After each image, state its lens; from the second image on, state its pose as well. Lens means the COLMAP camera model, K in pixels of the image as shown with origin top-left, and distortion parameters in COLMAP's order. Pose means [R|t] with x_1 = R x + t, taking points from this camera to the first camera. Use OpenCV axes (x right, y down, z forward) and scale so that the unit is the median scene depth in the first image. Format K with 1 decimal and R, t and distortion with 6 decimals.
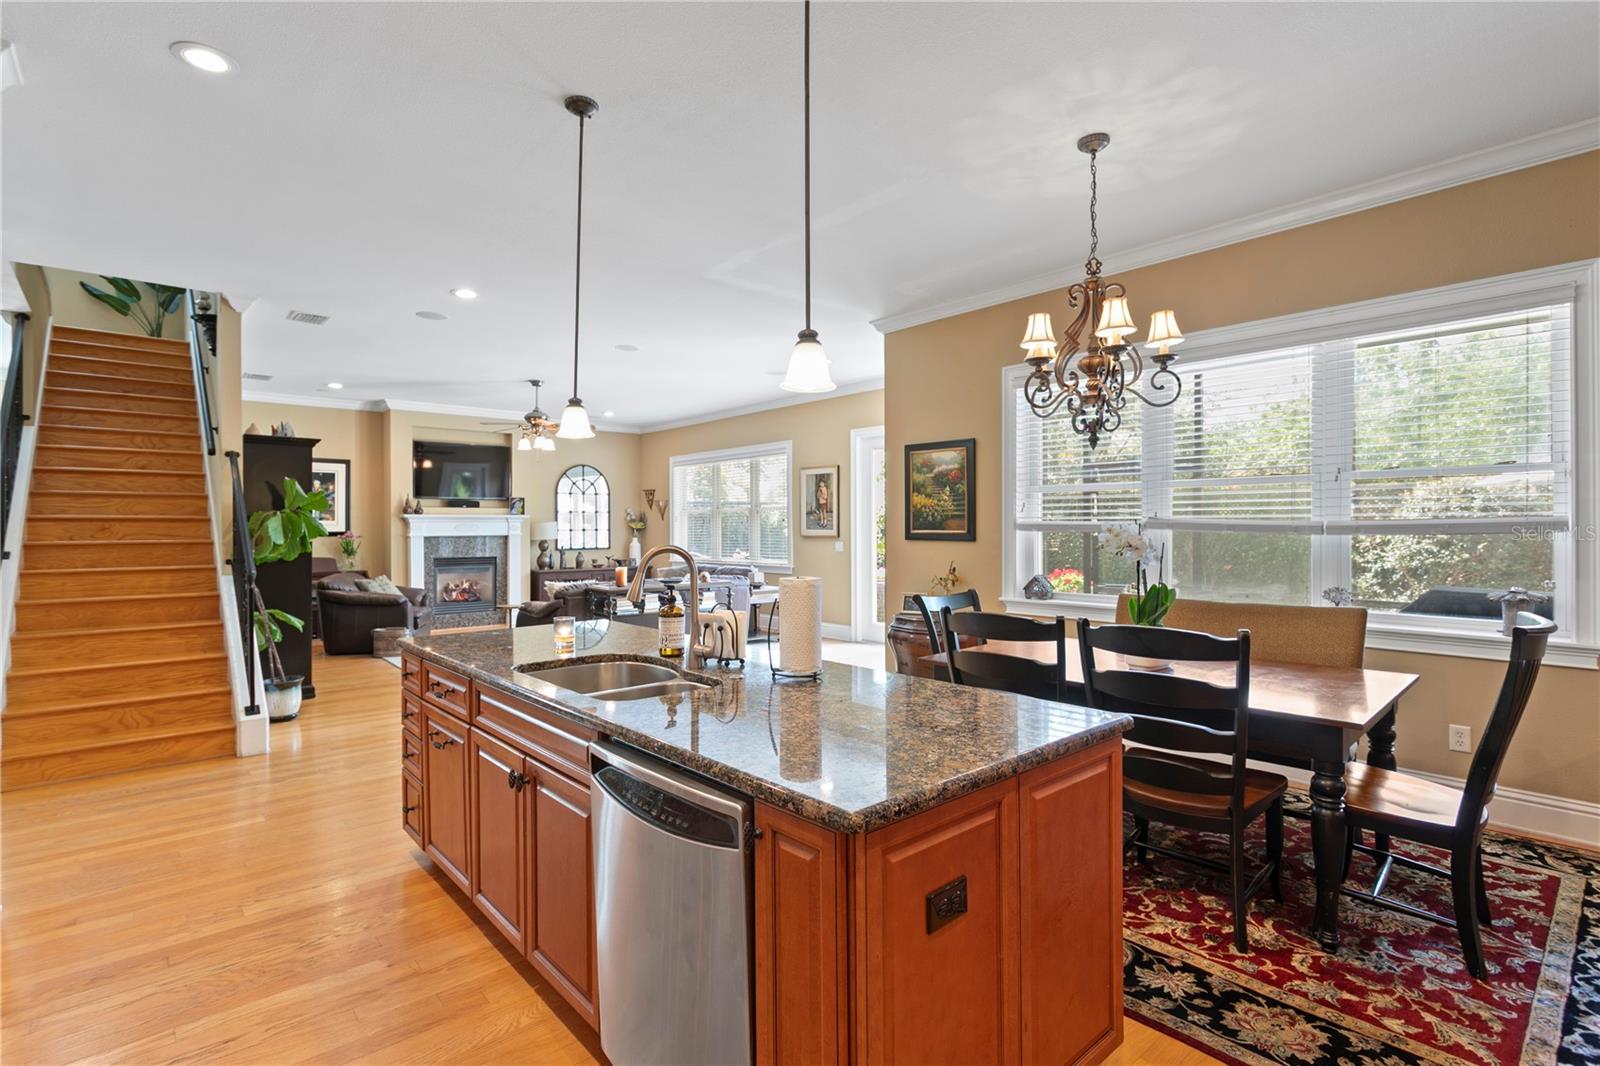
lens RADIAL K [[760.2, 0, 789.5], [0, 760.2, 534.7], [0, 0, 1]] dist [0.000983, 0.000168]
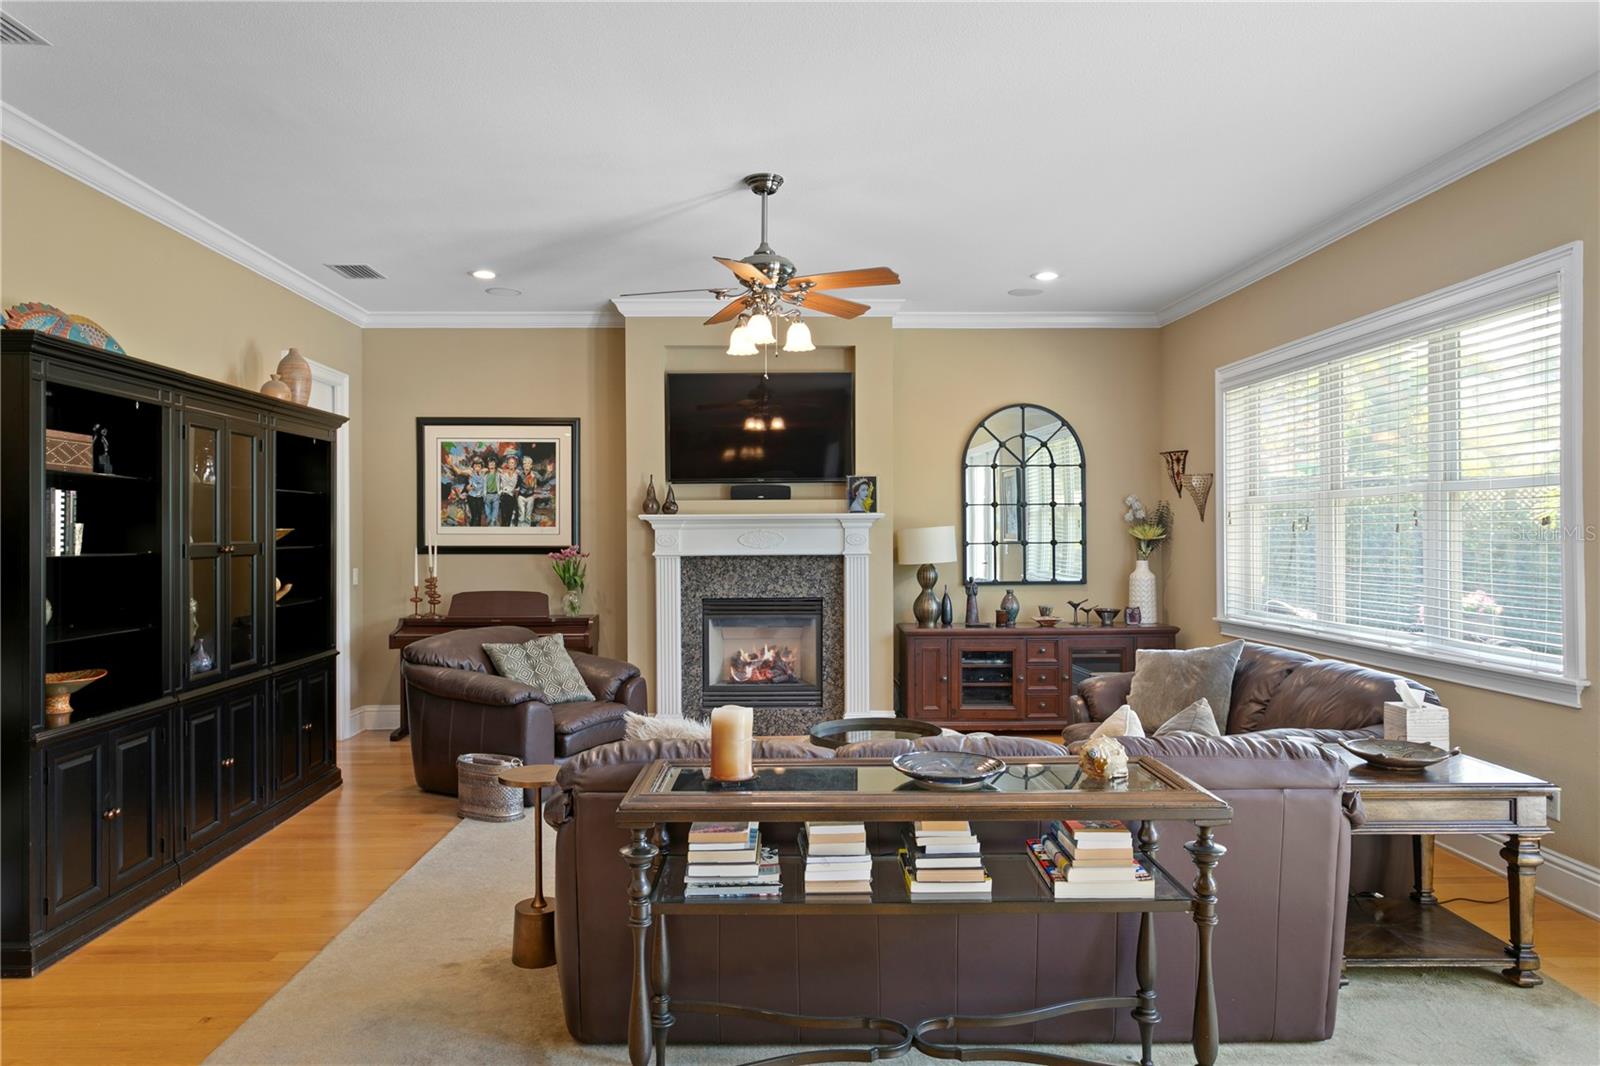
lens RADIAL K [[997.5, 0, 794.8], [0, 997.5, 532.1], [0, 0, 1]] dist [-0.003504, 0.003572]
pose [[0.774414, 0.000512, -0.632680, 0.010407], [-0.004713, 0.999977, -0.004959, -0.010558], [0.632662, 0.006822, 0.774398, 0.490273]]
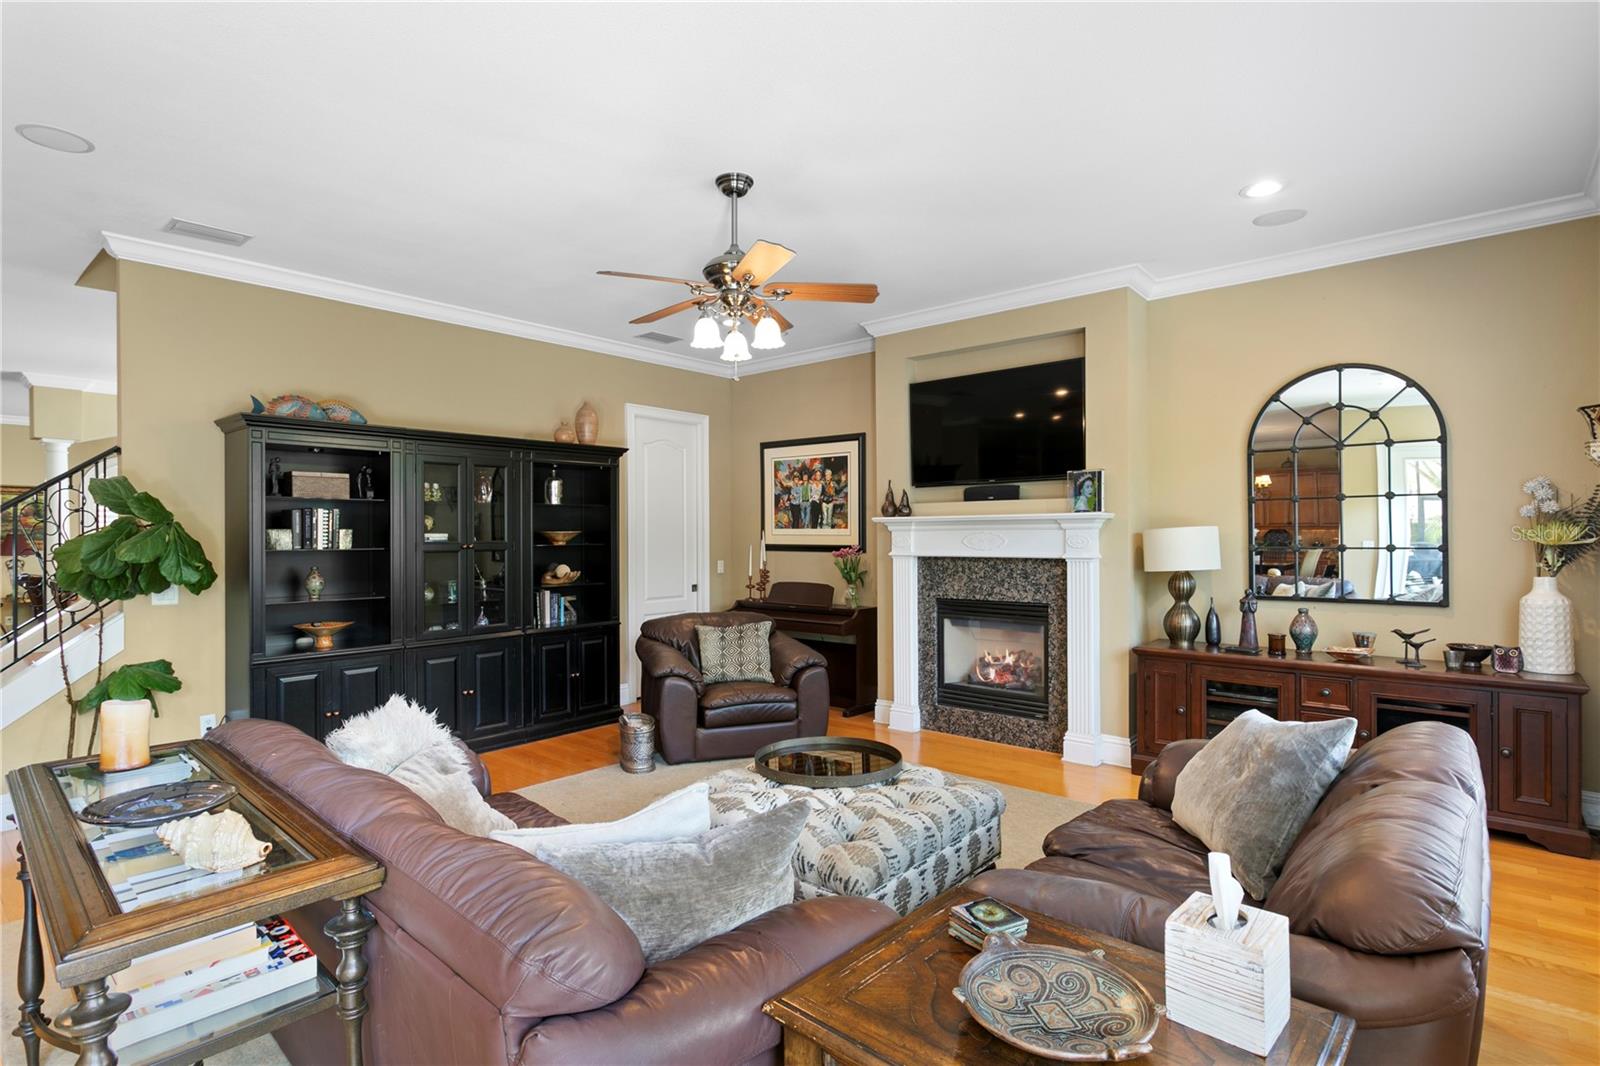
lens RADIAL K [[796.4, 0, 802.3], [0, 796.4, 535.6], [0, 0, 1]] dist [-0.004033, 0.000480]
pose [[0.137156, 0.005761, -0.990533, 0.070779], [-0.005429, 0.999972, 0.005064, -0.014286], [0.990535, 0.004683, 0.137183, 0.792283]]
